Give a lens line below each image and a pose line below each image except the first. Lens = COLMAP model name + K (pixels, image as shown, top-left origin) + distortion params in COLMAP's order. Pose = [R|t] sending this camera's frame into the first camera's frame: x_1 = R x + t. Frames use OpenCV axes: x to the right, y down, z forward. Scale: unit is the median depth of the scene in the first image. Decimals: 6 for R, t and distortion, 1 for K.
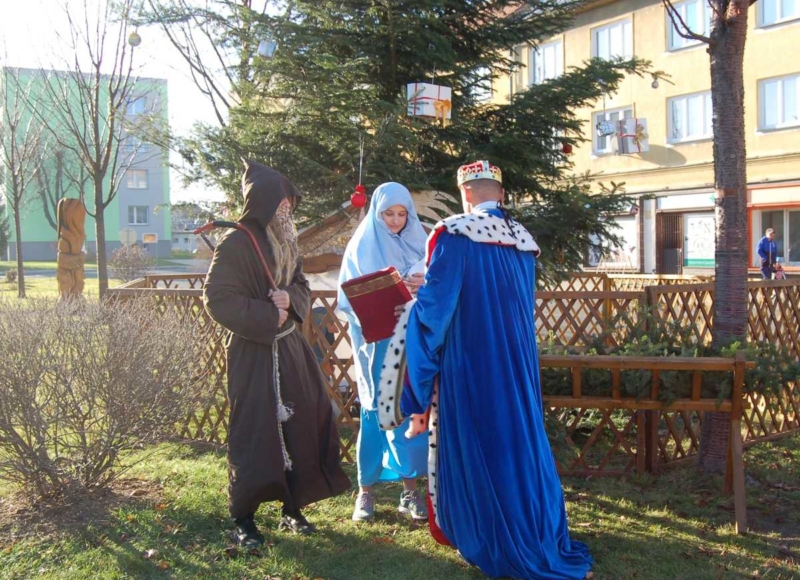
lens RADIAL K [[820.6, 0, 558.2], [0, 820.6, 274.0], [0, 0, 1]] dist [-0.058456, 0.008844]
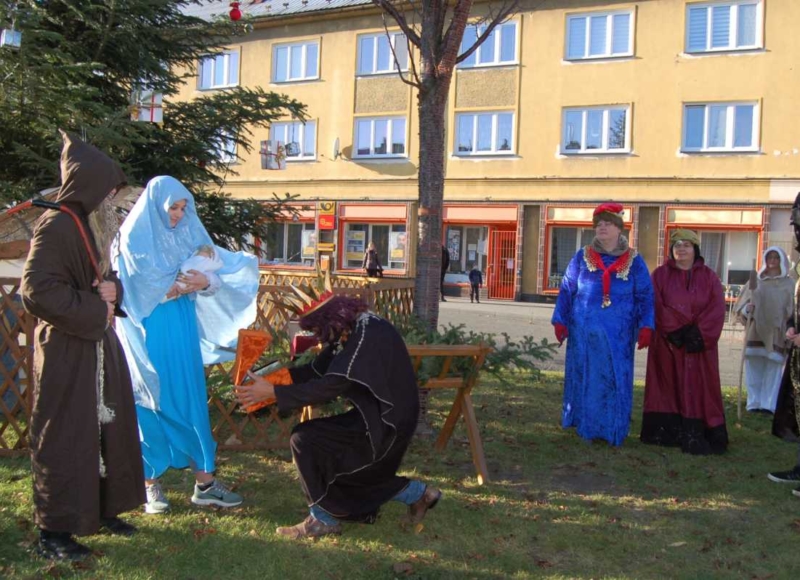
lens RADIAL K [[622.5, 0, 400.0], [0, 622.5, 290.0], [0, 0, 1]] dist [-0.068526, 0.008972]
pose [[0.891402, 0.024979, 0.452524, -0.282905], [-0.039680, 0.998947, 0.023022, 0.000259], [-0.451472, -0.038478, 0.891455, 0.179880]]
